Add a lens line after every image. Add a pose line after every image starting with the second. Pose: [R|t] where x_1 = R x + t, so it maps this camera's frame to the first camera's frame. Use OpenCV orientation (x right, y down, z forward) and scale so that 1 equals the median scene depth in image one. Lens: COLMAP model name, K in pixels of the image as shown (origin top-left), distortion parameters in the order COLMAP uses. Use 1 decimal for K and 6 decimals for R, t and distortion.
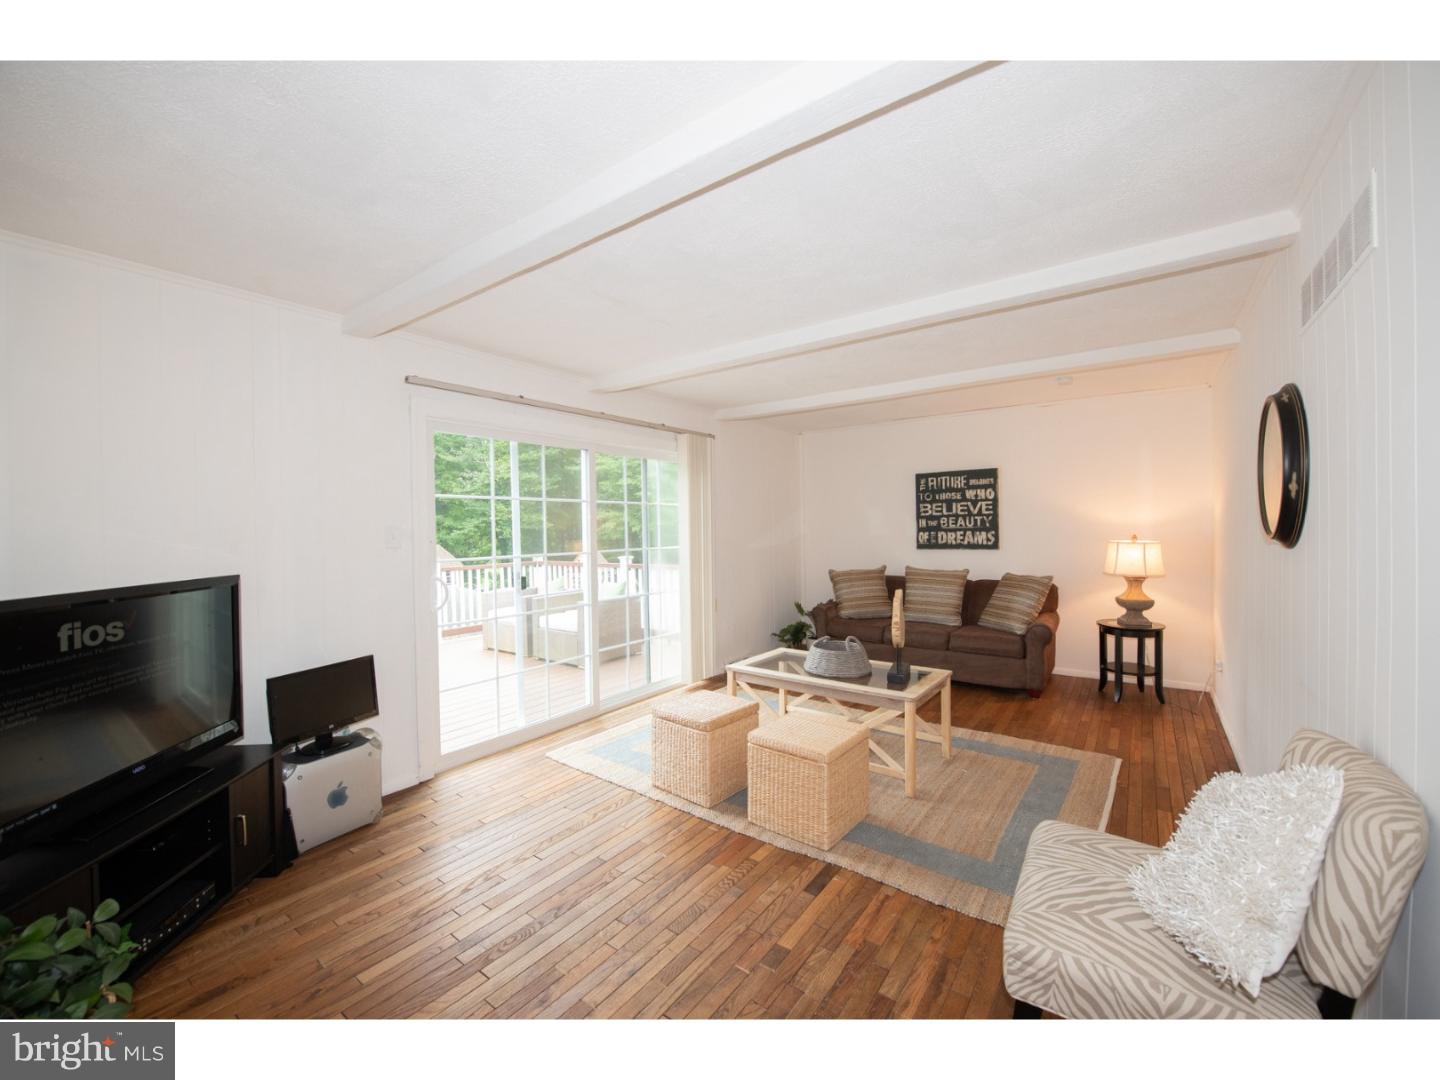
lens RADIAL K [[584.3, 0, 720.0], [0, 584.3, 540.0], [0, 0, 1]] dist [-0.000933, -0.000133]
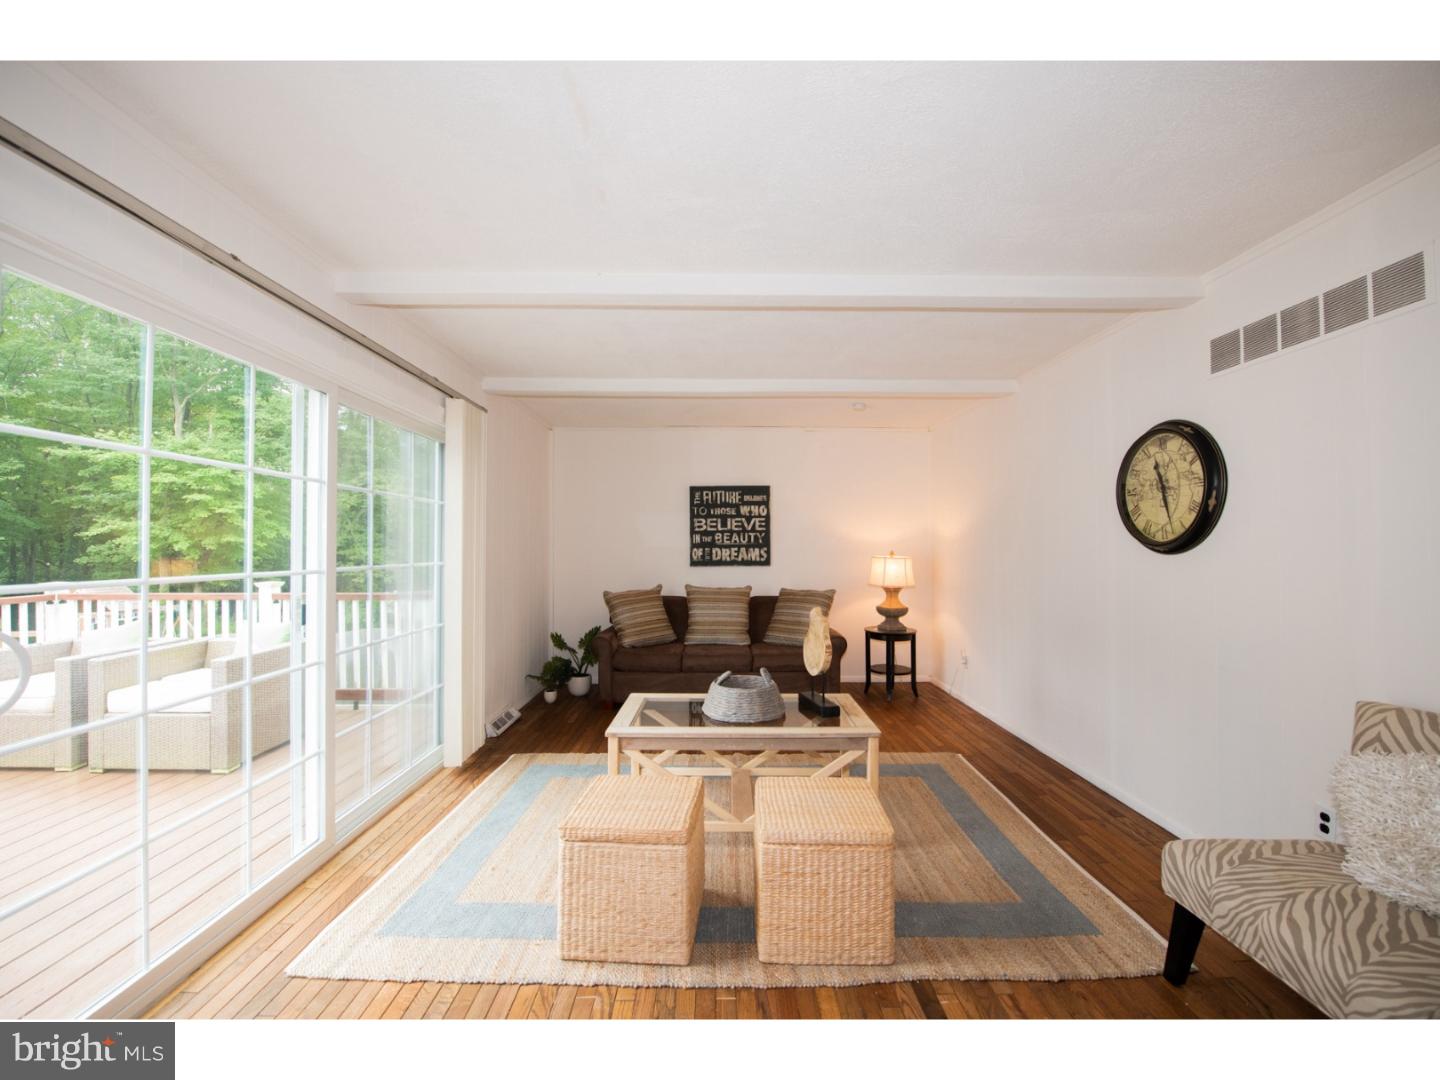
lens RADIAL K [[583.1, 0, 726.6], [0, 583.1, 537.7], [0, 0, 1]] dist [-0.016701, -0.000462]
pose [[0.792663, 0.024764, 0.609157, -0.202404], [0.002963, 0.999006, -0.044468, 0.012367], [-0.609653, 0.037053, 0.791802, 0.244375]]
